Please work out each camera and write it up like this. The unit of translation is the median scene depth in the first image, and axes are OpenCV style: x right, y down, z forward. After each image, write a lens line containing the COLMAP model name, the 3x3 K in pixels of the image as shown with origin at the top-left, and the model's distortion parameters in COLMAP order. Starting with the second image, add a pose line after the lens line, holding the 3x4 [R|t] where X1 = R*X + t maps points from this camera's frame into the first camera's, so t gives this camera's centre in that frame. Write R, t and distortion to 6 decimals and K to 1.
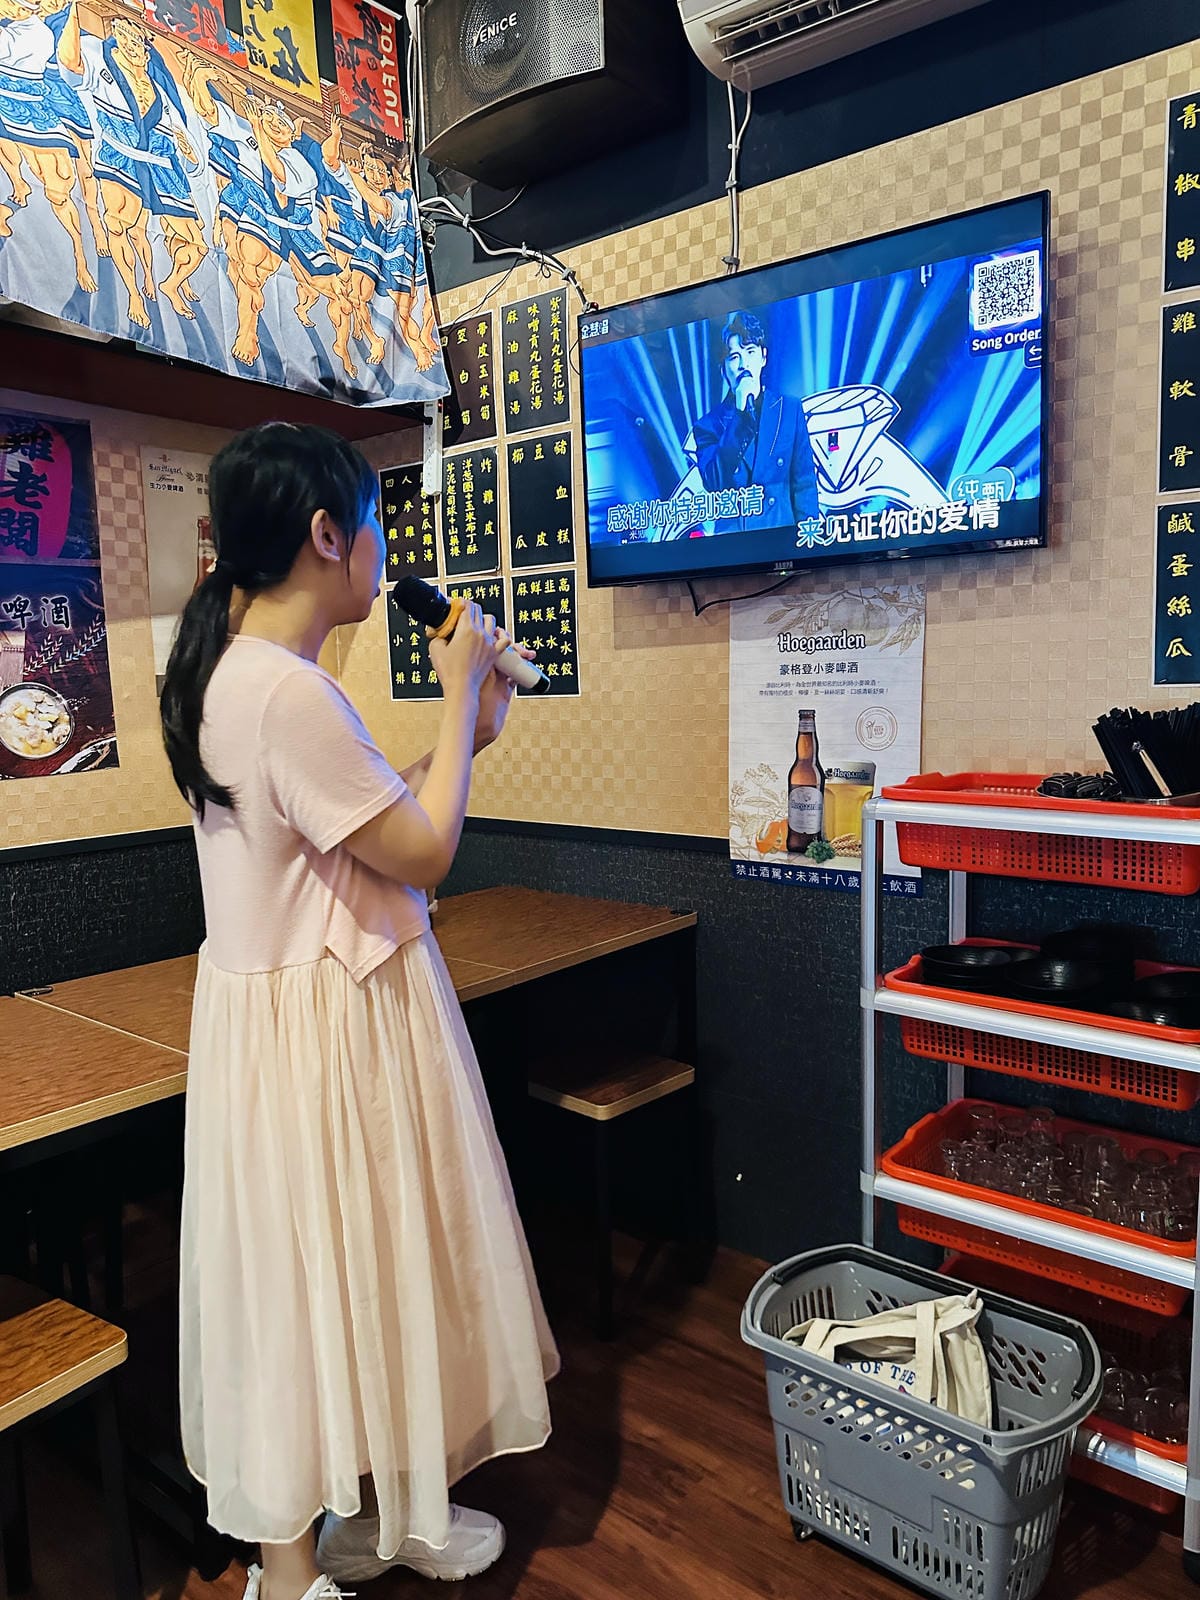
lens RADIAL K [[1135.9, 0, 597.7], [0, 1135.9, 800.9], [0, 0, 1]] dist [0.025315, -0.029190]
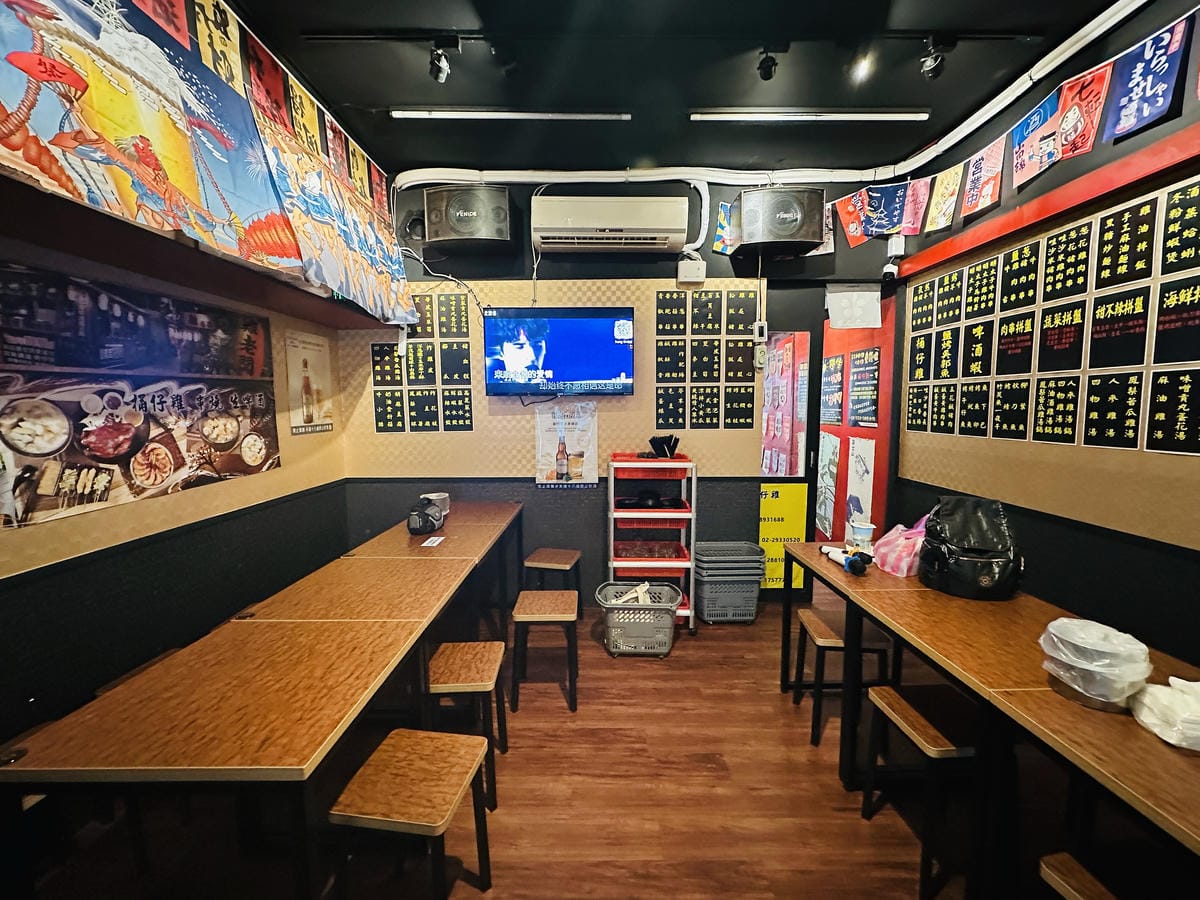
lens RADIAL K [[479.5, 0, 602.7], [0, 479.5, 448.3], [0, 0, 1]] dist [-0.000484, 0.000278]
pose [[0.783837, -0.041601, 0.619572, -0.598466], [0.055363, 0.998462, -0.002999, -0.033555], [-0.618494, 0.036652, 0.784934, -0.185594]]
